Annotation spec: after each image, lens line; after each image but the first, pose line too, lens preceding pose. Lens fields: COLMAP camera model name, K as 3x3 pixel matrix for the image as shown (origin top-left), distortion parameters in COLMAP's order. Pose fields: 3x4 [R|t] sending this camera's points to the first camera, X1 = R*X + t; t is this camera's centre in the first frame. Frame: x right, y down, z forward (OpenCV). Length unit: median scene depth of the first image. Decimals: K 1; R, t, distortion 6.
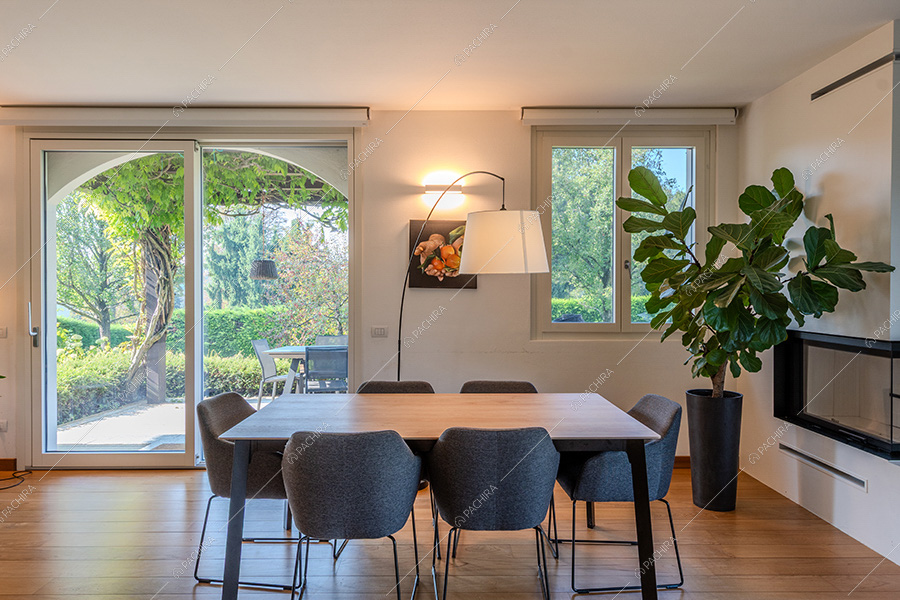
lens RADIAL K [[613.6, 0, 450.9], [0, 613.6, 300.4], [0, 0, 1]] dist [-0.005462, -0.001056]
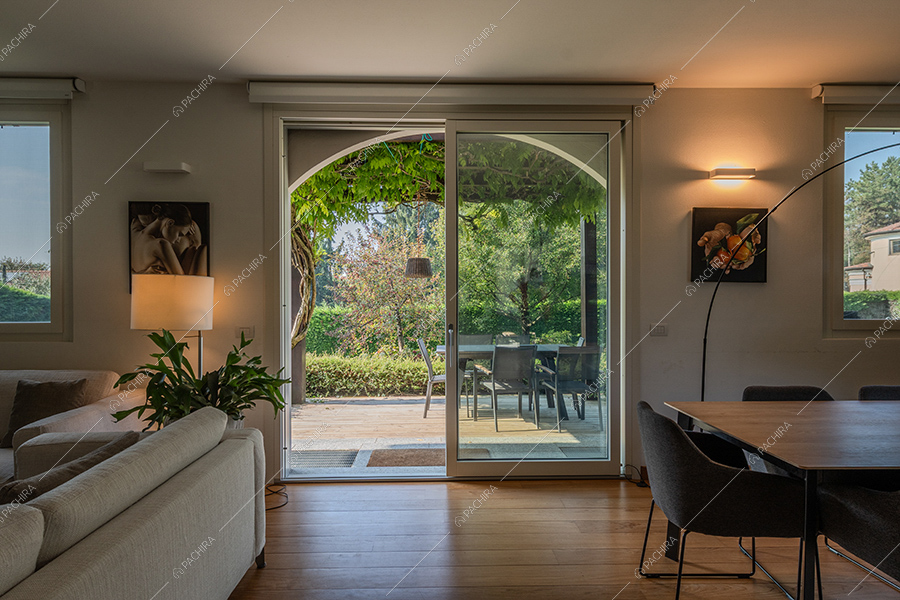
lens RADIAL K [[559.0, 0, 451.5], [0, 559.0, 298.2], [0, 0, 1]] dist [0.009868, 0.000277]
pose [[0.999868, -0.002589, 0.016056, -0.441386], [0.002701, 0.999972, -0.006952, 0.008885], [-0.016038, 0.006994, 0.999847, 0.170387]]
